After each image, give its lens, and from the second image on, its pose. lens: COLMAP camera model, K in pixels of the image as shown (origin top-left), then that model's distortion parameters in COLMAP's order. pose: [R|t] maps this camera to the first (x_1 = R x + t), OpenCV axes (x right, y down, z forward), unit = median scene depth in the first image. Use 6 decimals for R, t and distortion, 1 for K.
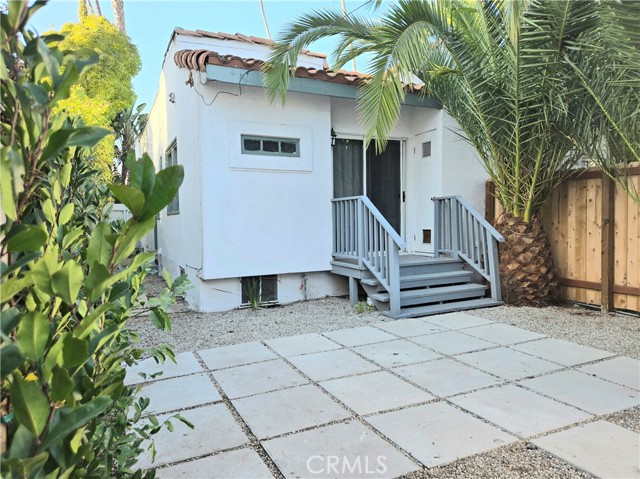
lens RADIAL K [[419.8, 0, 320.0], [0, 419.8, 239.5], [0, 0, 1]] dist [0.006428, 0.000137]
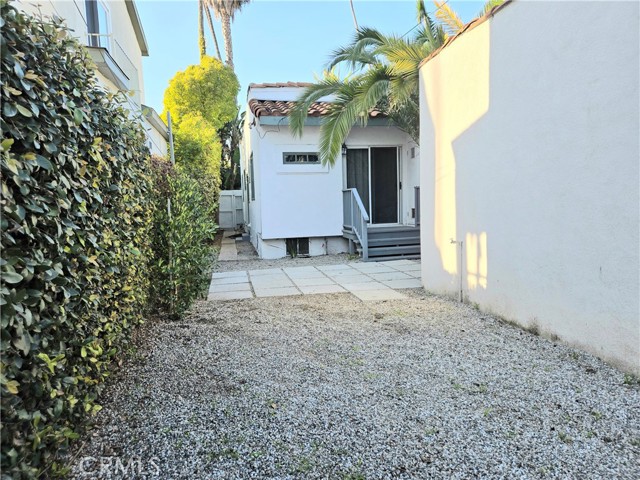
lens RADIAL K [[419.8, 0, 320.0], [0, 419.8, 240.0], [0, 0, 1]] dist [0.006428, 0.000137]
pose [[0.967215, 0.009822, -0.253767, 0.342277], [0.003777, 0.998585, 0.053046, 0.007164], [0.253929, -0.052265, 0.965810, -0.530900]]
